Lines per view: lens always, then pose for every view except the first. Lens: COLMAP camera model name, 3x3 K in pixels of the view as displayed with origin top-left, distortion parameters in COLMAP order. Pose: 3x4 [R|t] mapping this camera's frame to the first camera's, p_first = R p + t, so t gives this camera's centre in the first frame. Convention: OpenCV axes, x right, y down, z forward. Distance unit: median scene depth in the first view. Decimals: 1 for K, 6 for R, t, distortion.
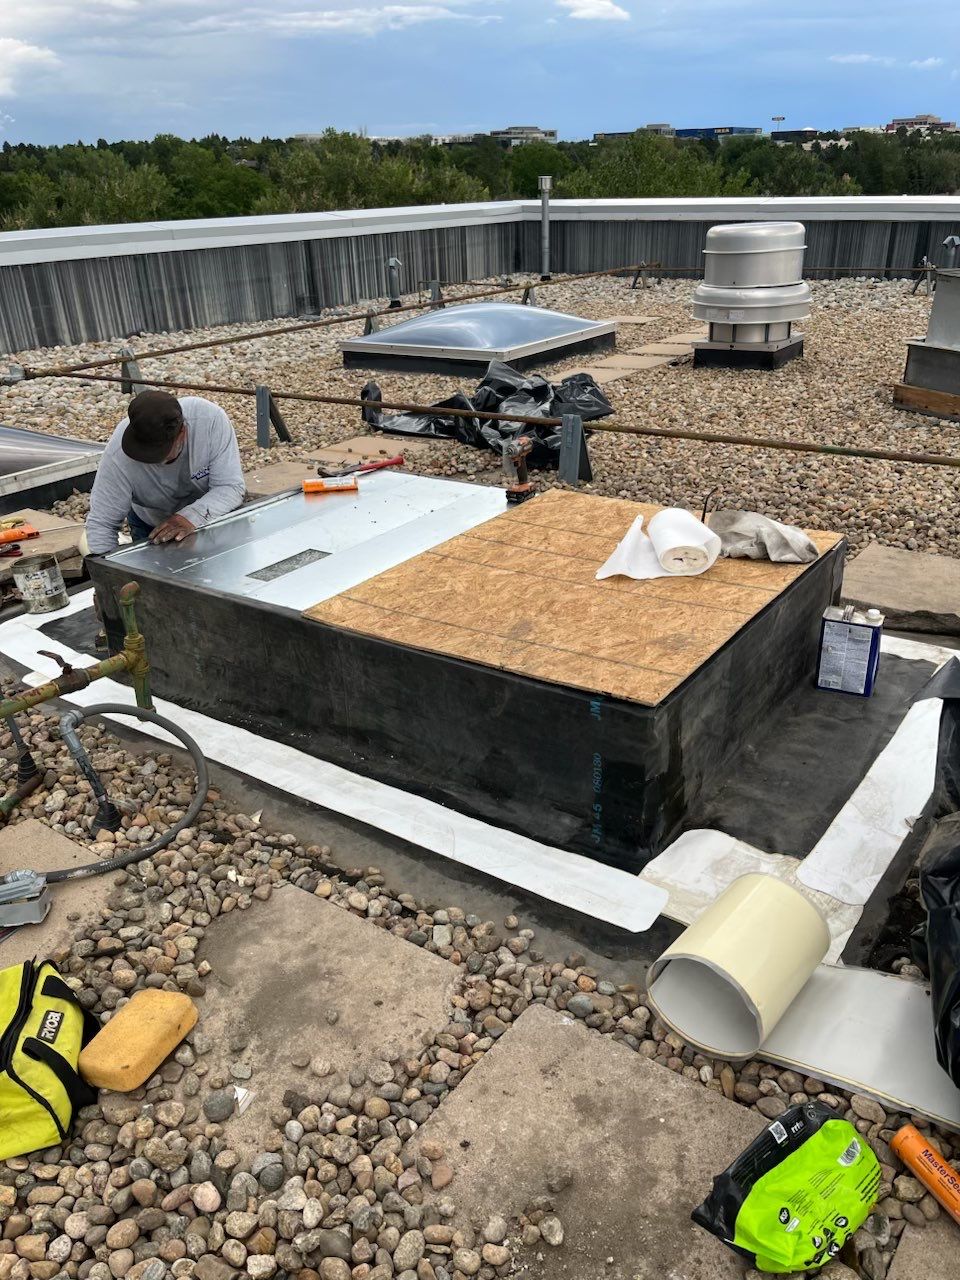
lens RADIAL K [[975.6, 0, 500.7], [0, 975.6, 643.6], [0, 0, 1]] dist [0.031450, -0.069263]
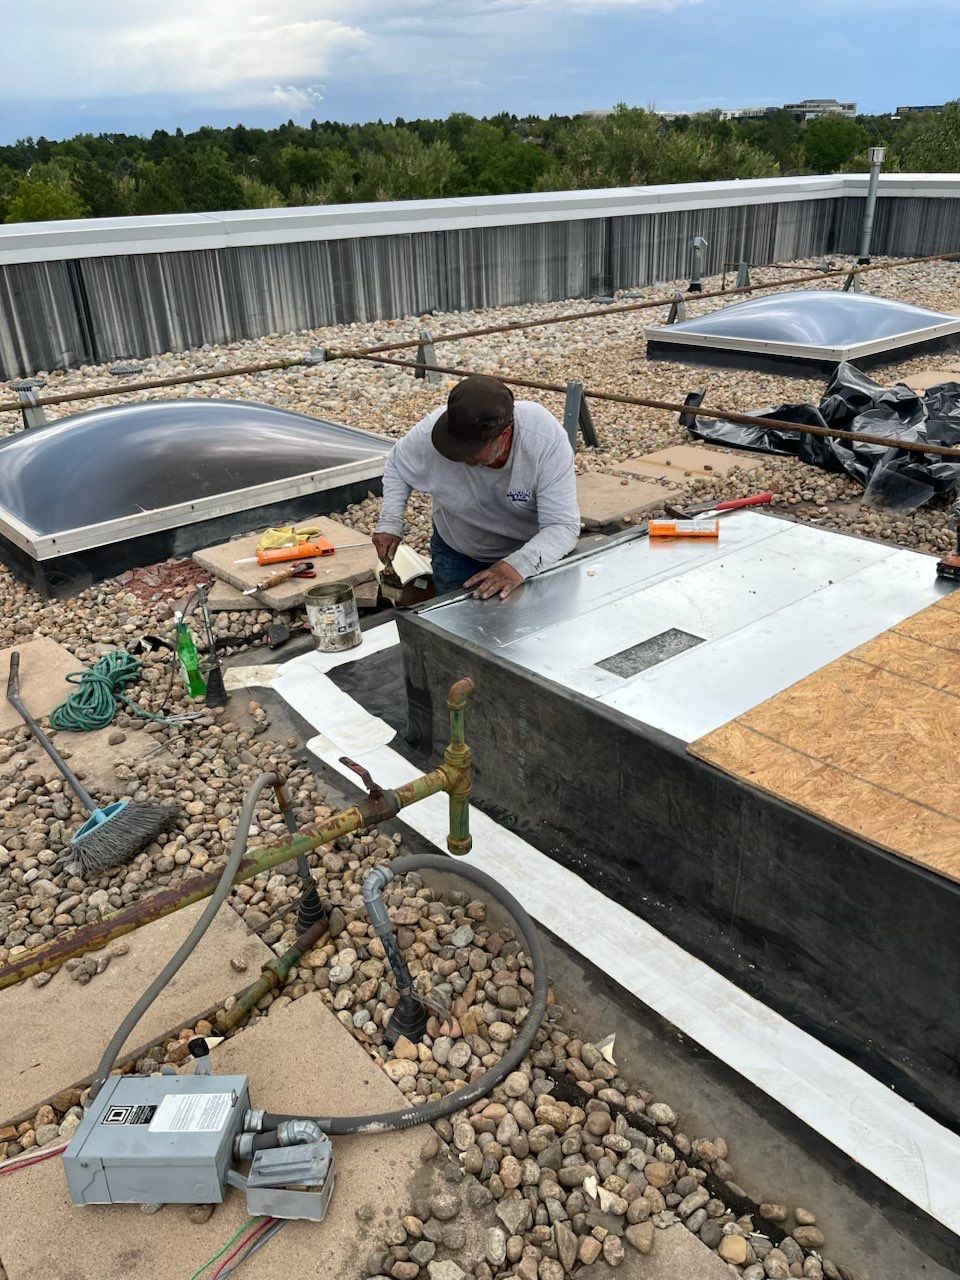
lens RADIAL K [[975.6, 0, 490.7], [0, 975.6, 632.4], [0, 0, 1]] dist [0.031450, -0.069263]
pose [[0.964868, 0.108339, -0.239357, -0.109106], [-0.105915, 0.994109, 0.023008, -0.069324], [0.240439, 0.003152, 0.970659, 0.168574]]
